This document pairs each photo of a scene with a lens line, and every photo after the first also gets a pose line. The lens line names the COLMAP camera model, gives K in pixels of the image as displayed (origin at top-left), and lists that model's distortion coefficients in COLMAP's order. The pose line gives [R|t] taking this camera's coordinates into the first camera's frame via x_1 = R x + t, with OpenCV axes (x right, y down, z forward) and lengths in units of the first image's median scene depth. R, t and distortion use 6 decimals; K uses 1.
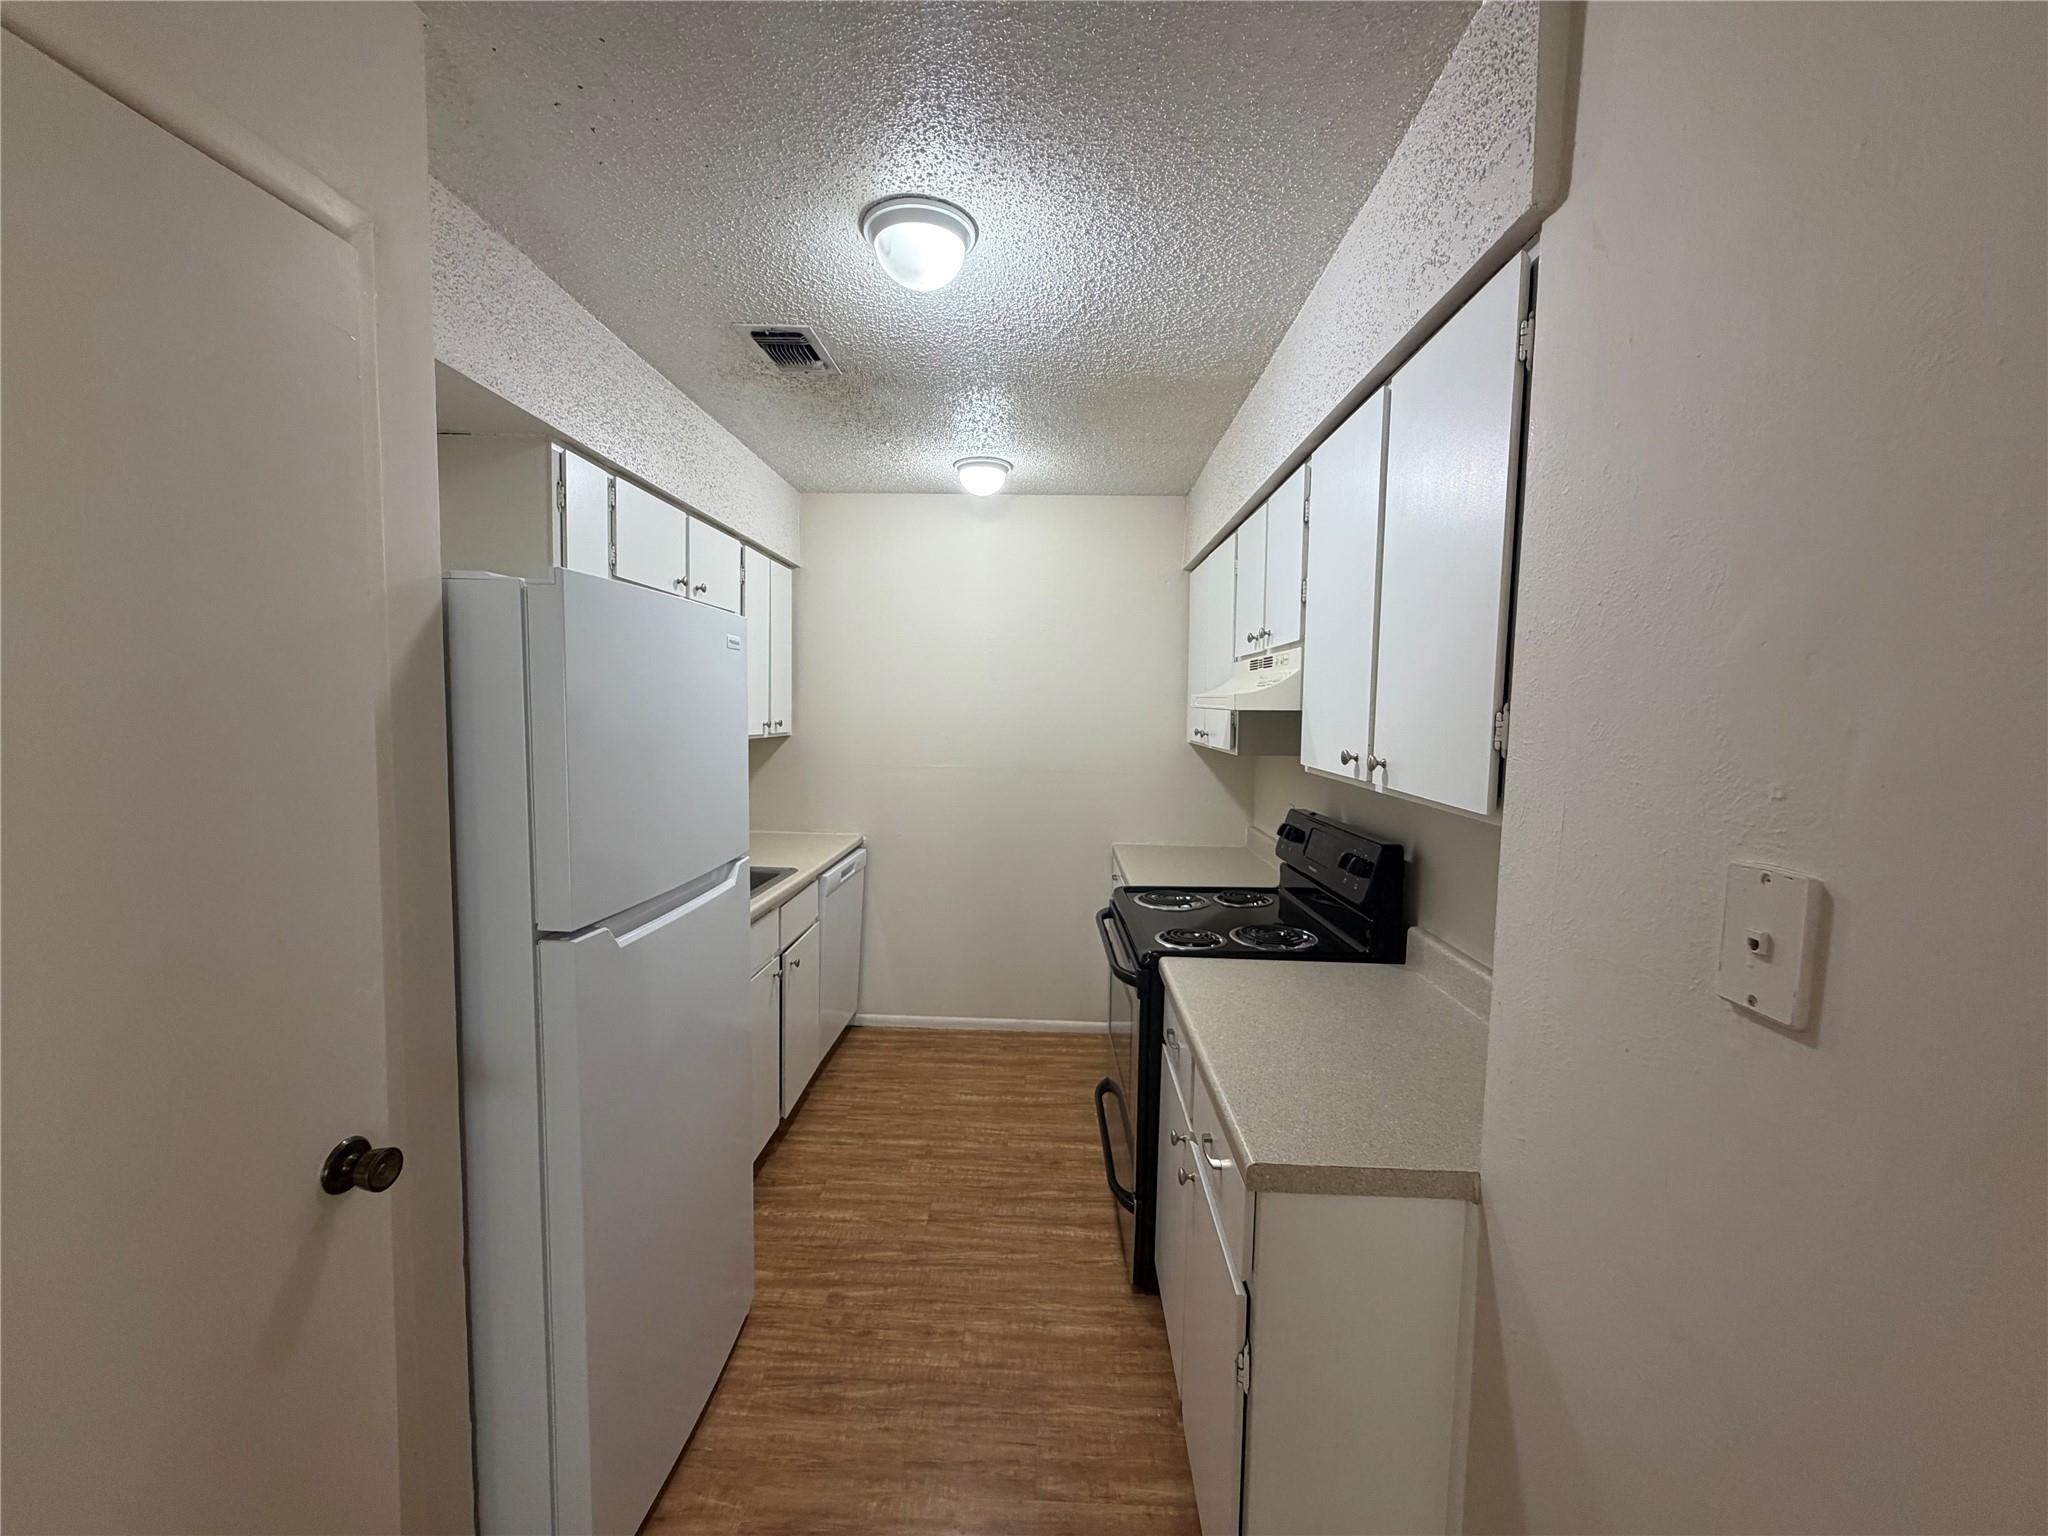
lens RADIAL K [[816.7, 0, 1018.5], [0, 816.7, 770.1], [0, 0, 1]] dist [-0.000570, 0.000519]
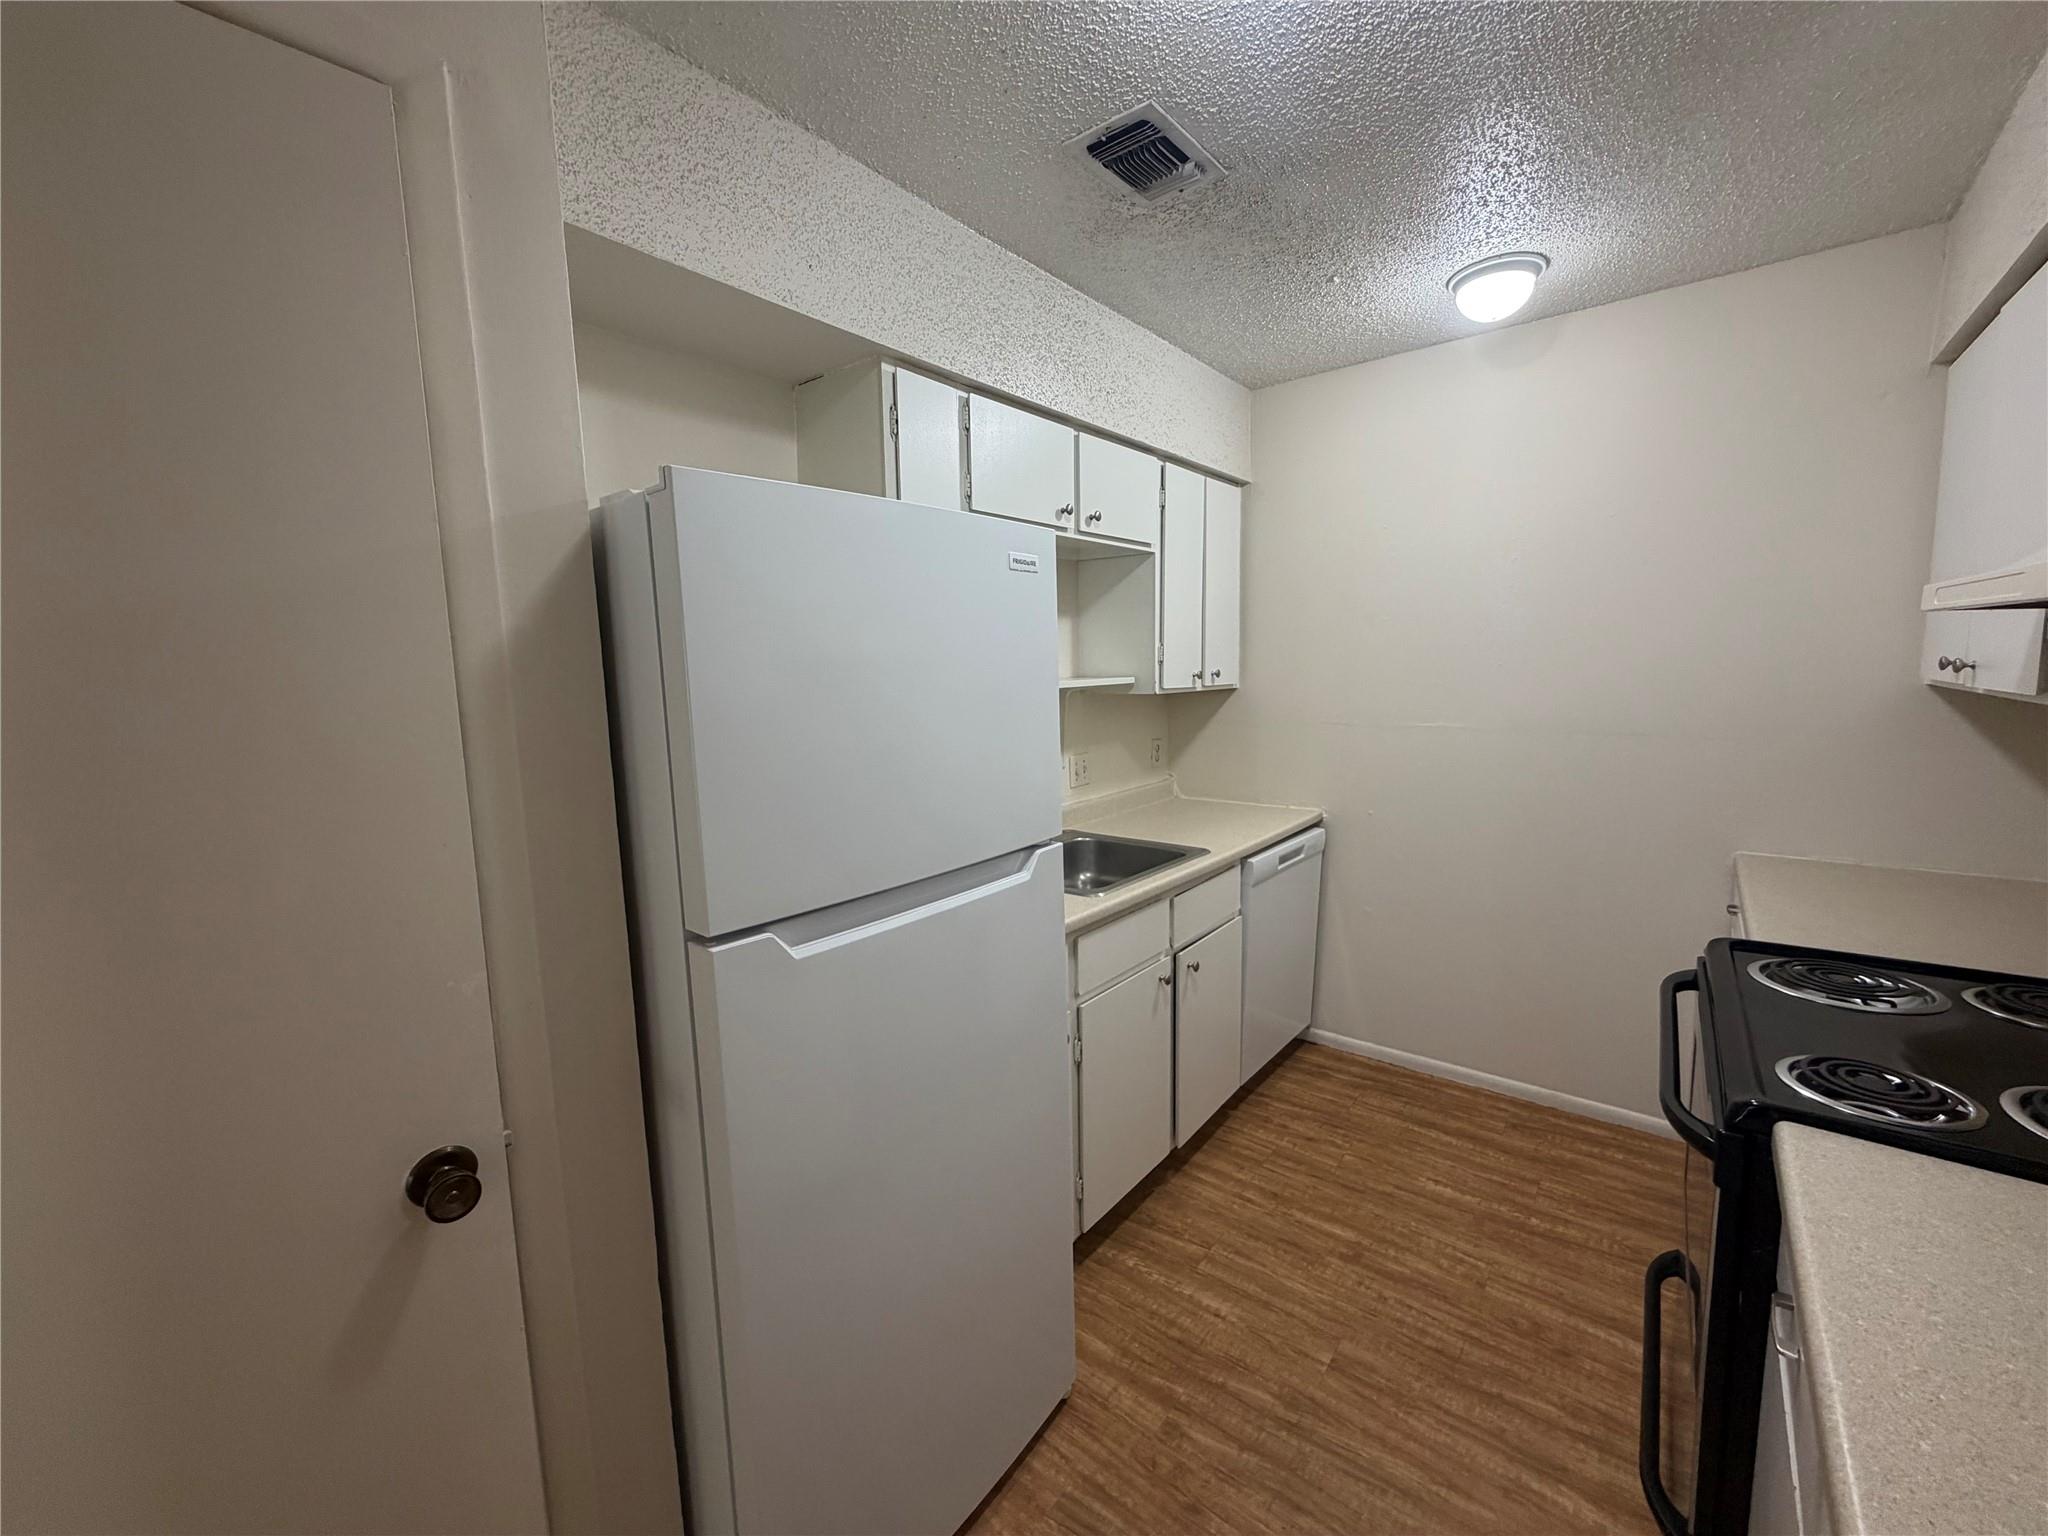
lens RADIAL K [[816.7, 0, 1018.2], [0, 816.7, 768.5], [0, 0, 1]] dist [-0.000570, 0.000519]
pose [[0.797311, 0.036996, -0.602434, 0.078881], [-0.005798, 0.998543, 0.053647, -0.004530], [0.603541, -0.039281, 0.796364, 0.277682]]
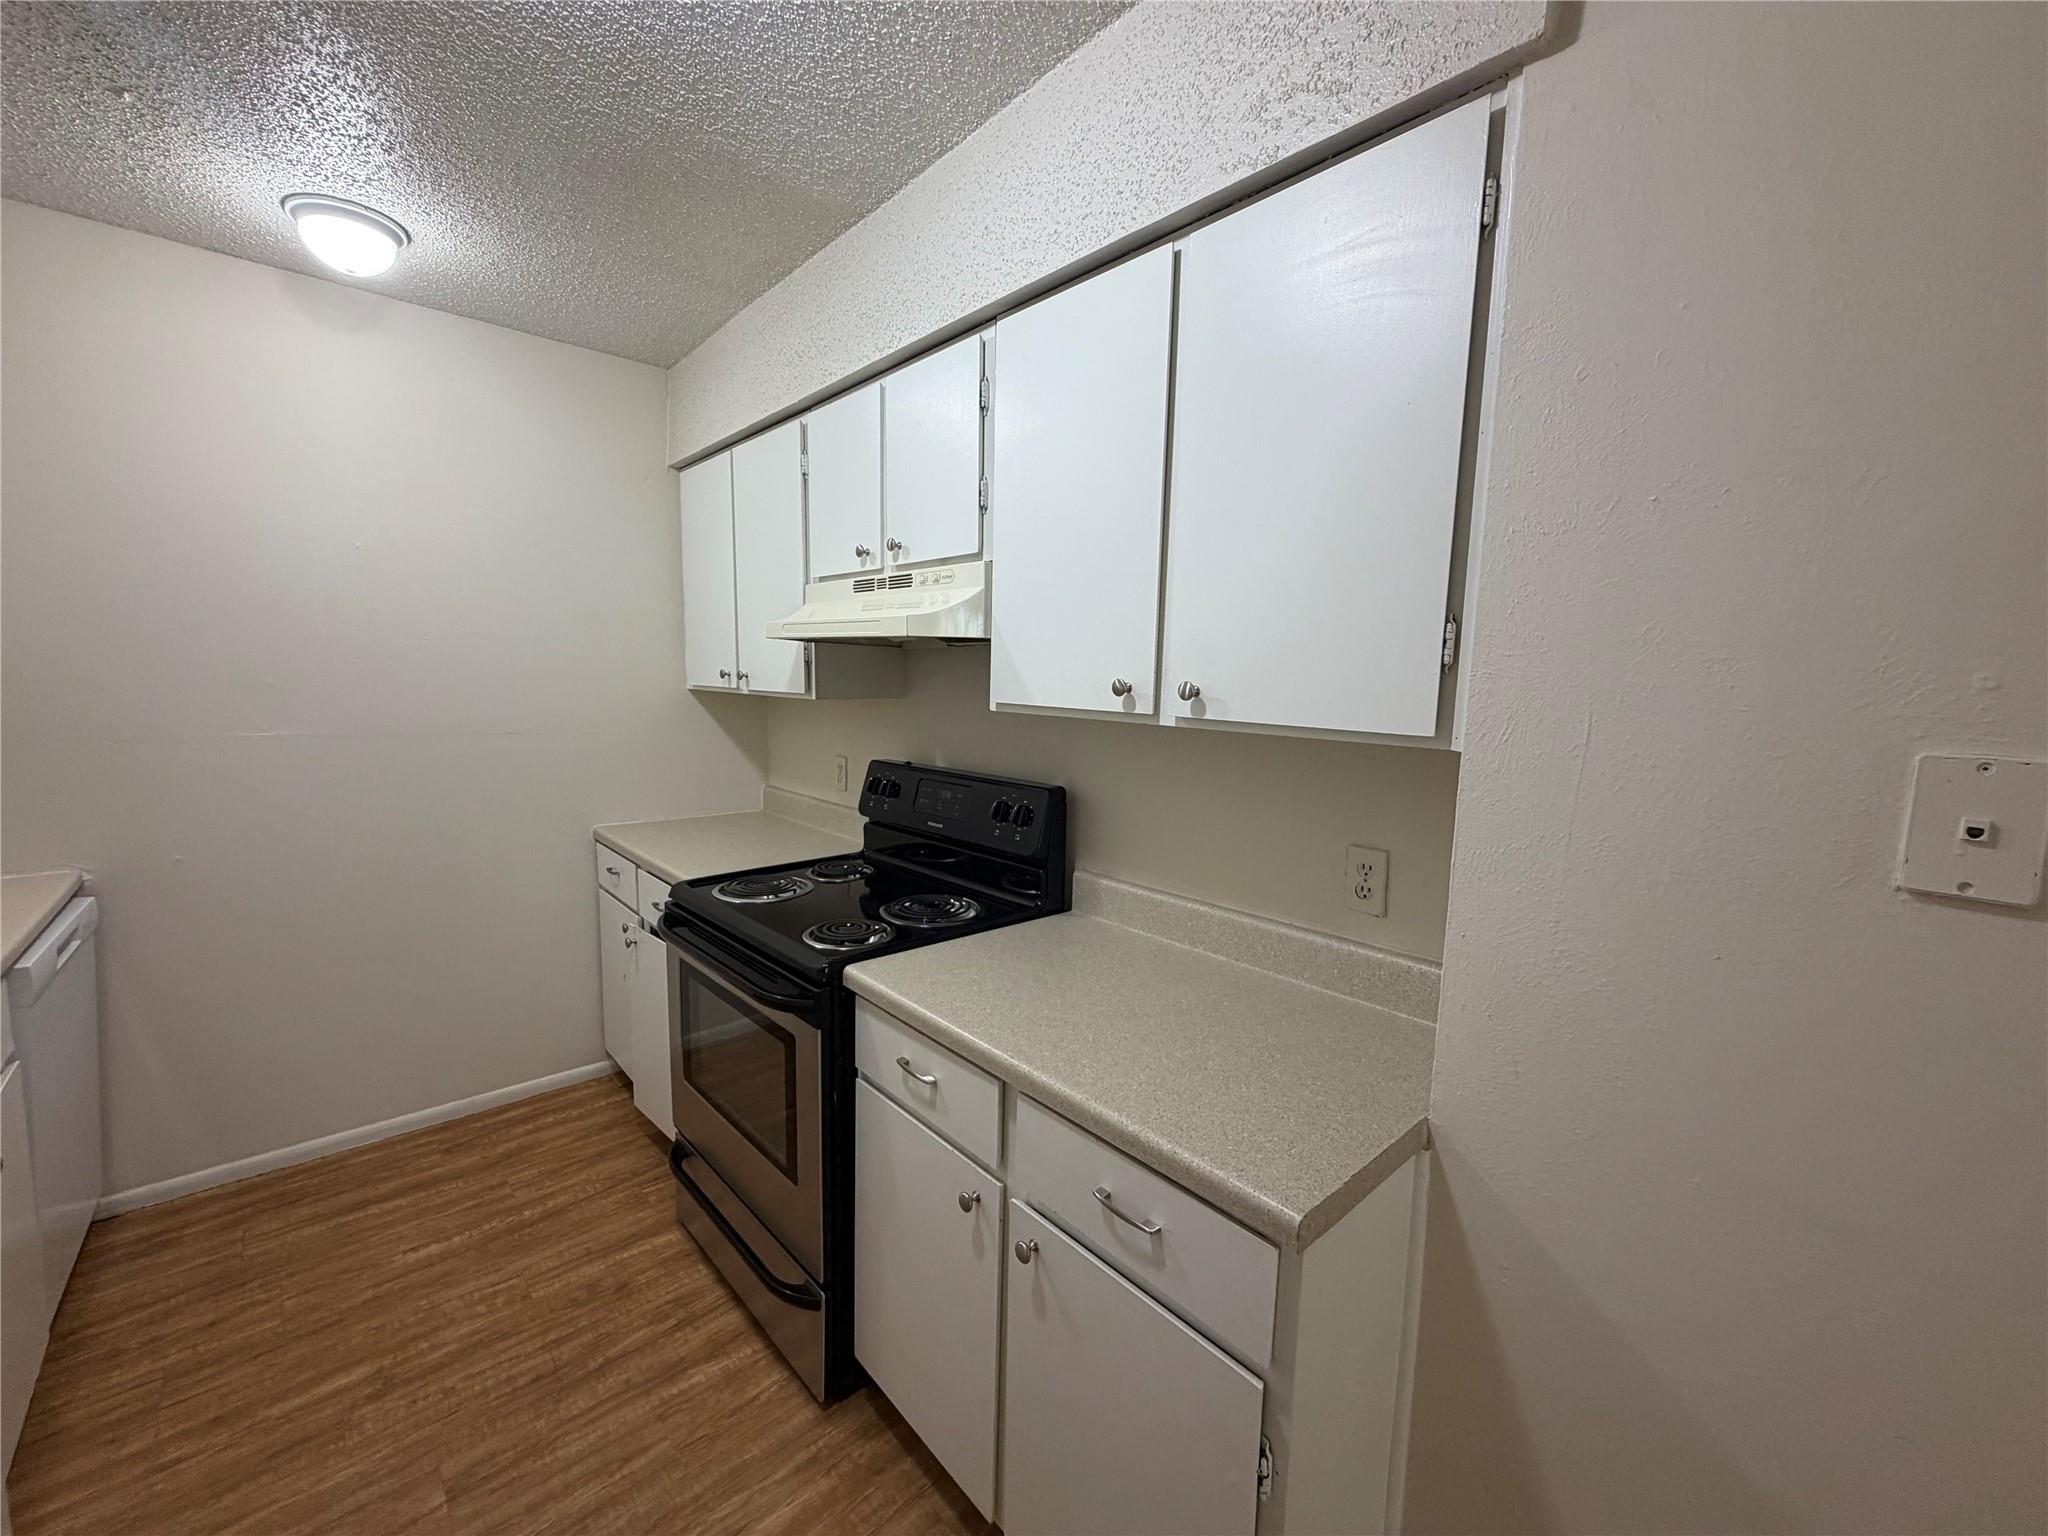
lens RADIAL K [[816.7, 0, 1021.7], [0, 816.7, 768.2], [0, 0, 1]] dist [-0.000570, 0.000519]
pose [[0.717227, -0.080770, 0.692143, -0.170872], [0.044031, 0.996528, 0.070664, 0.002429], [-0.695447, -0.020206, 0.718293, 0.288406]]
